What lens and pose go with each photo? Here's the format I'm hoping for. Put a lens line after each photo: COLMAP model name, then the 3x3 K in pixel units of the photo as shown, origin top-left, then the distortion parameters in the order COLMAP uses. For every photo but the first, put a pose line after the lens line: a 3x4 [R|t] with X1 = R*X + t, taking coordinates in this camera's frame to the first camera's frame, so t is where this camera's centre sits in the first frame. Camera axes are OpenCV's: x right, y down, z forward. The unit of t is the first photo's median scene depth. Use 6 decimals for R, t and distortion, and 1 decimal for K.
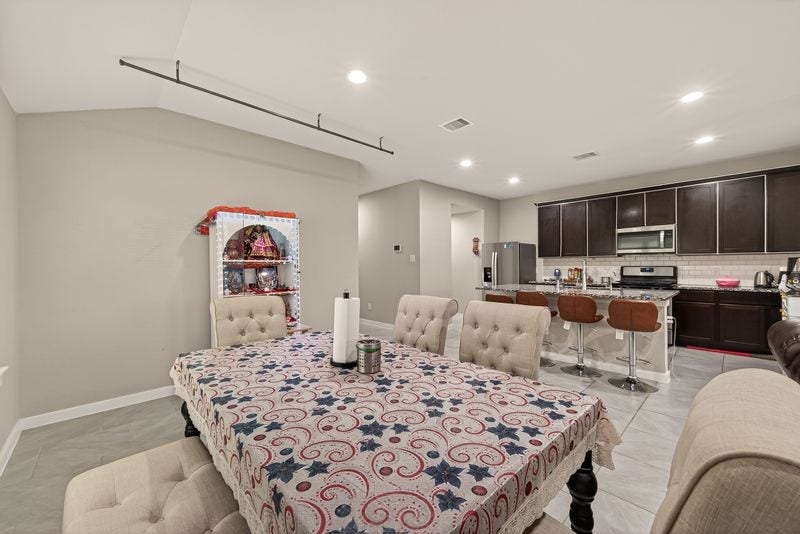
lens RADIAL K [[314.4, 0, 400.0], [0, 314.4, 267.0], [0, 0, 1]] dist [0.002664, 0.000157]
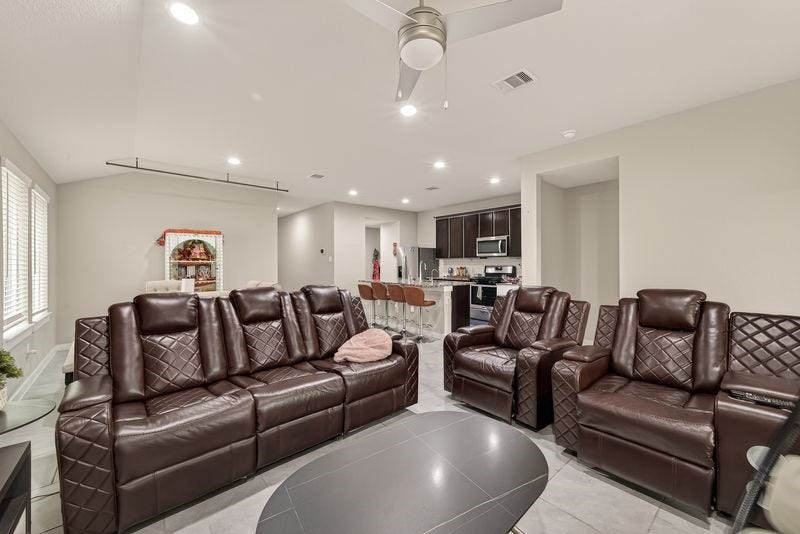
lens RADIAL K [[322.0, 0, 405.4], [0, 322.0, 265.2], [0, 0, 1]] dist [-0.000082, 0.000032]
pose [[0.999315, 0.004511, -0.036743, 0.474516], [-0.004520, 0.999990, -0.000154, -0.003065], [0.036742, 0.000320, 0.999325, -0.423984]]
